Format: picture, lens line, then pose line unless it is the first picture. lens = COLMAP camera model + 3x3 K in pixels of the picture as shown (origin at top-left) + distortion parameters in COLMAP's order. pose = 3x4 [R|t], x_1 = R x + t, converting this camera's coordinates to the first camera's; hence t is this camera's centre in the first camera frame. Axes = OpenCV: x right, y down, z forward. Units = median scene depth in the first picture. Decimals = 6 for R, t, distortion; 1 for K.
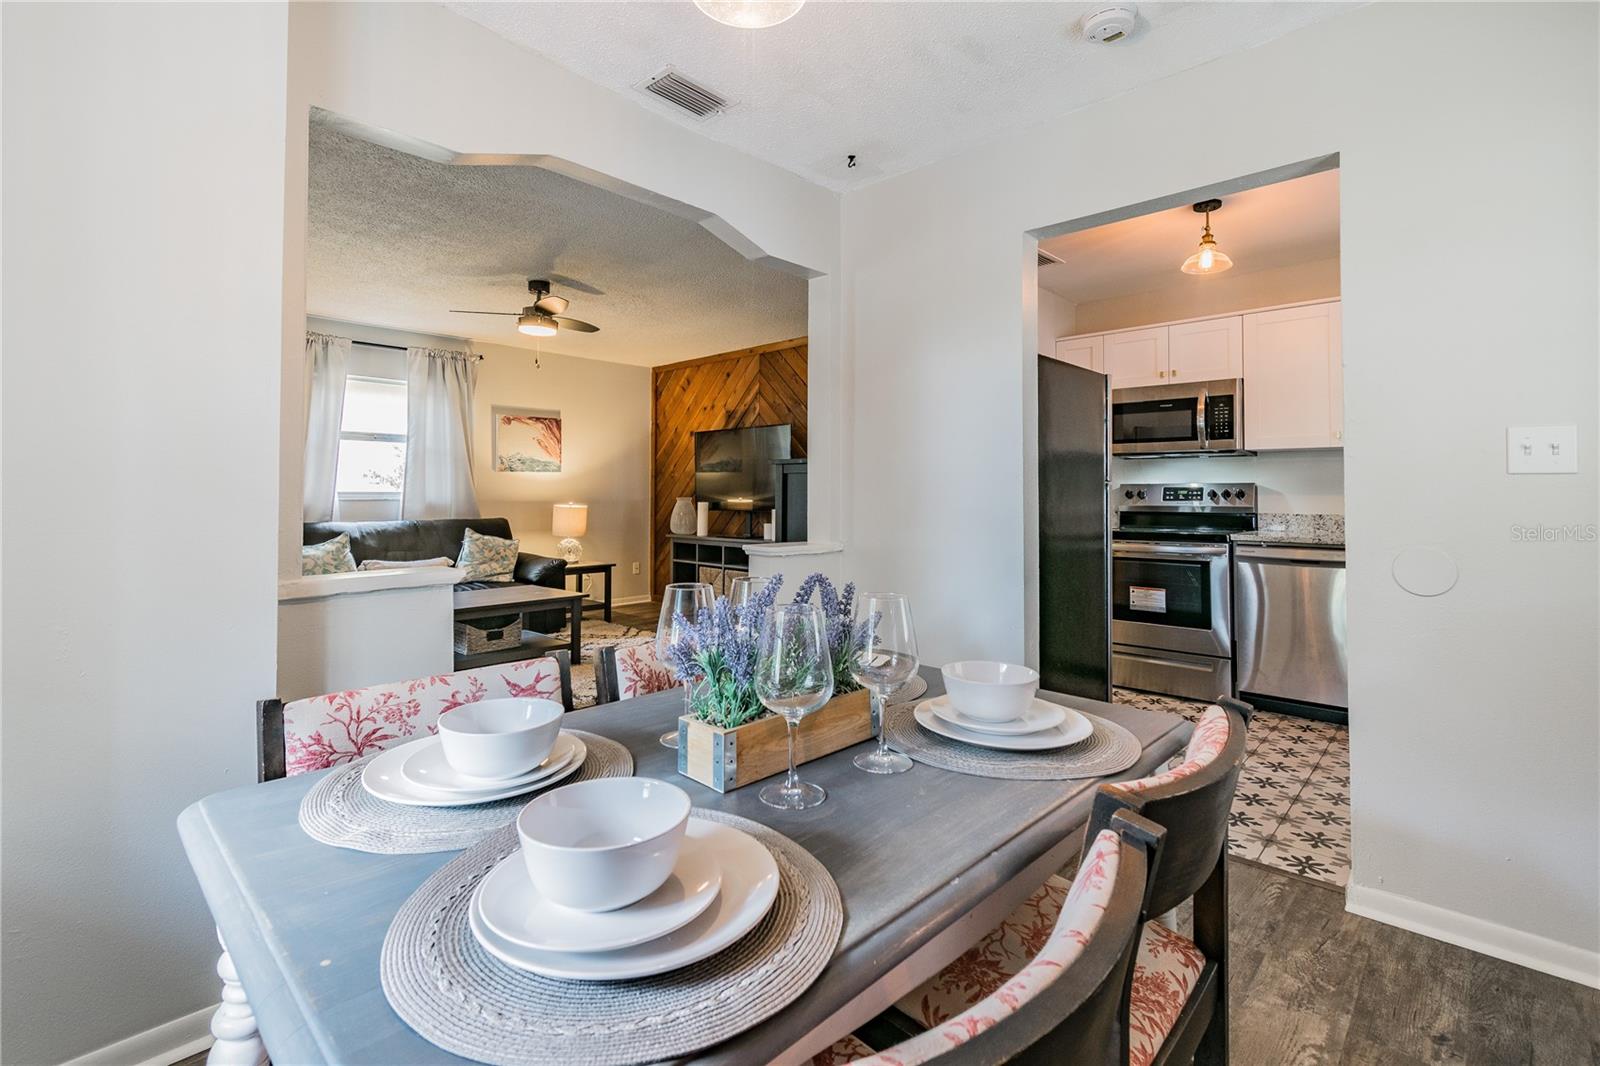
lens RADIAL K [[716.1, 0, 792.3], [0, 716.1, 473.5], [0, 0, 1]] dist [-0.001362, -0.000543]
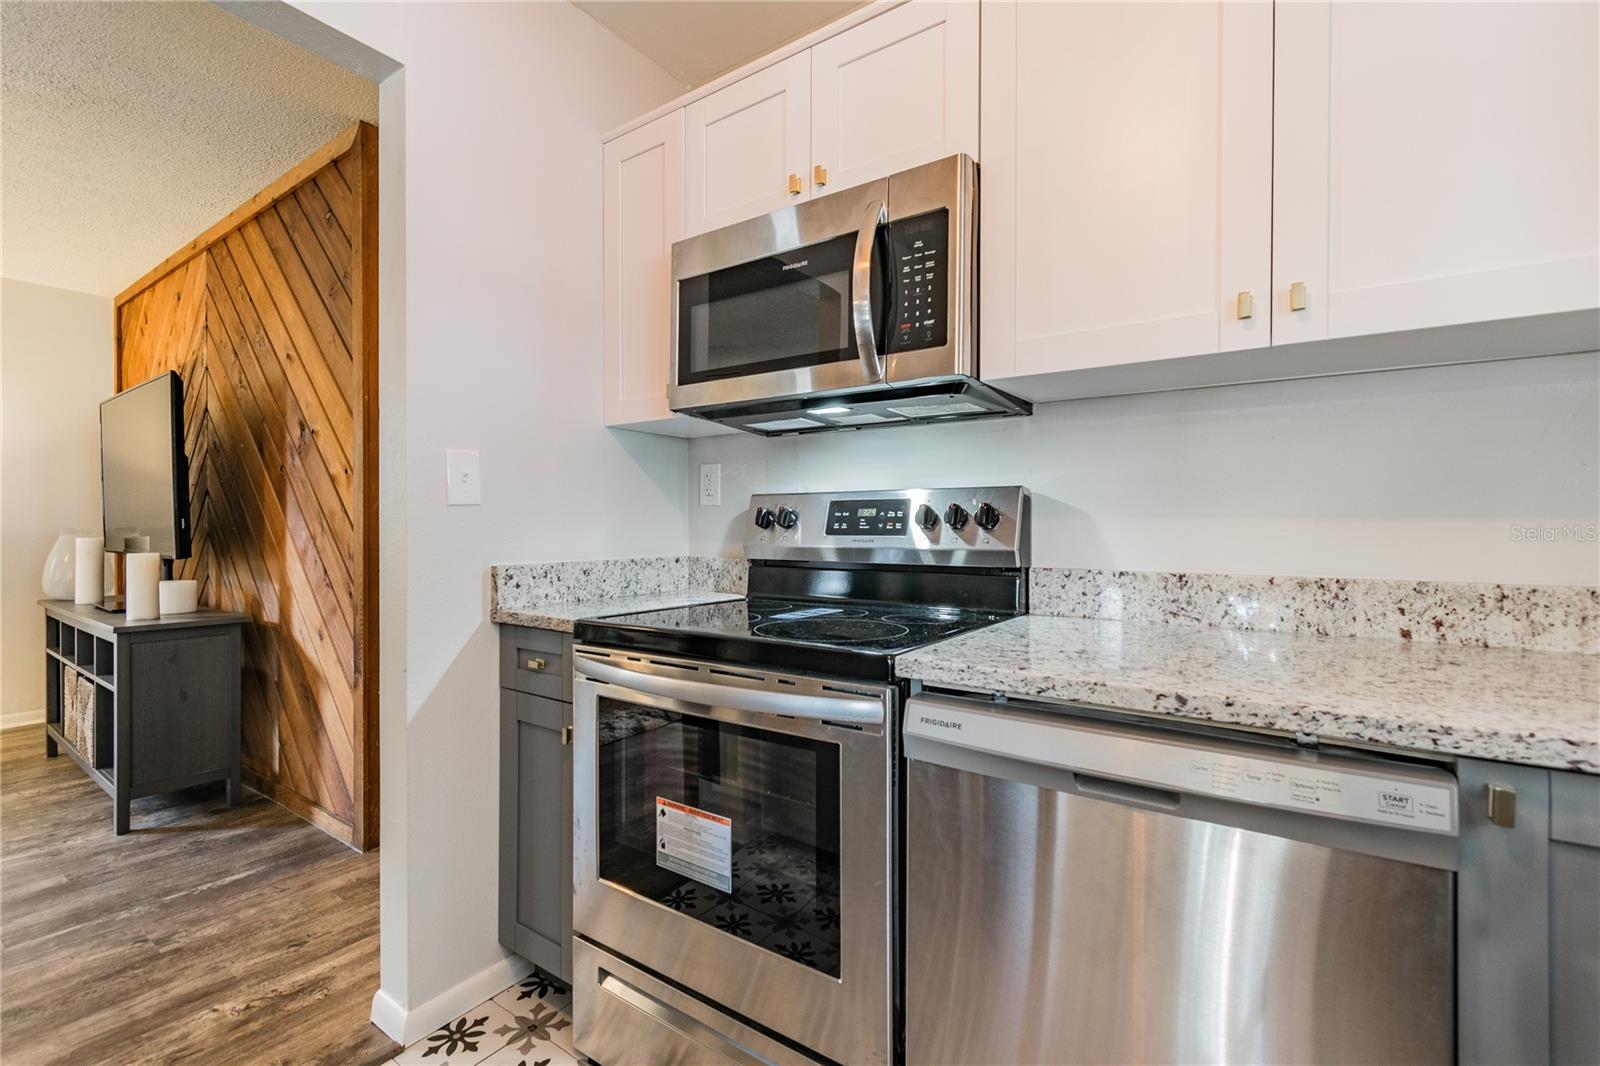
lens RADIAL K [[716.1, 0, 802.0], [0, 716.1, 535.8], [0, 0, 1]] dist [-0.001362, -0.000543]
pose [[0.988638, -0.007986, 0.150100, 0.331004], [0.001196, 0.998974, 0.045271, 0.015256], [-0.150308, -0.044577, 0.987634, 0.452054]]
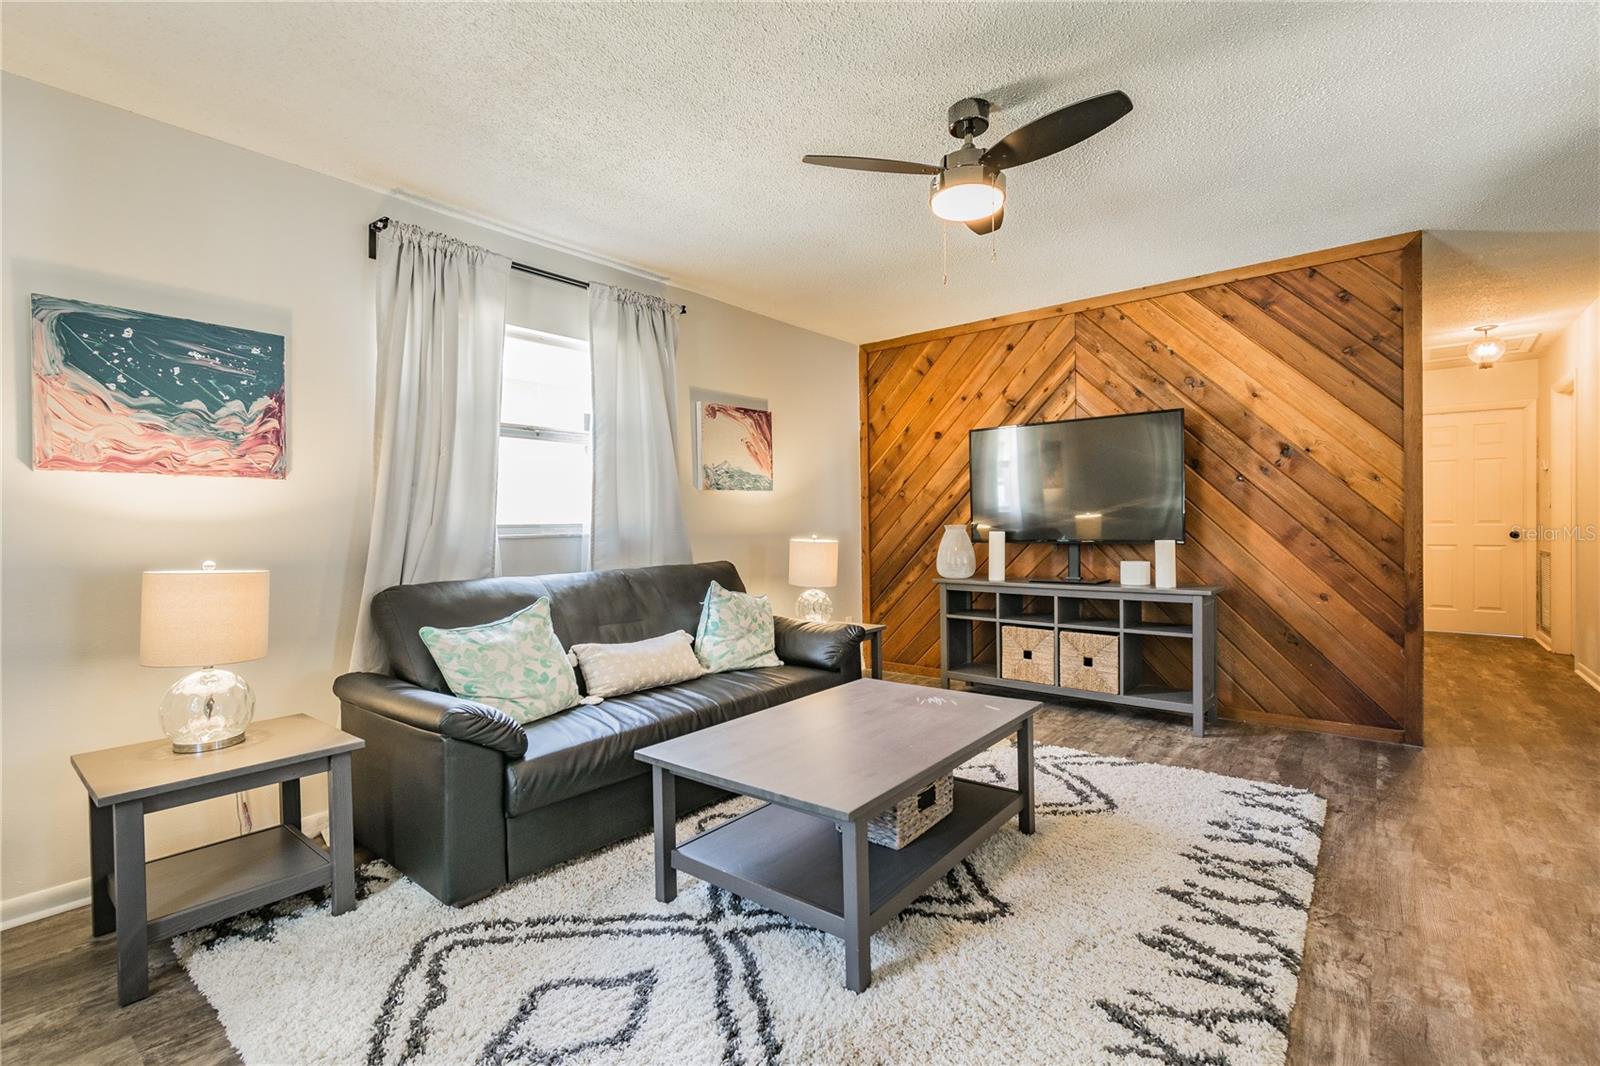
lens RADIAL K [[716.1, 0, 825.6], [0, 716.1, 529.4], [0, 0, 1]] dist [-0.001362, -0.000543]
pose [[0.996264, -0.017517, 0.084560, -0.377985], [0.014168, 0.999098, 0.040039, 0.009396], [-0.085185, -0.038691, 0.995614, 0.361450]]
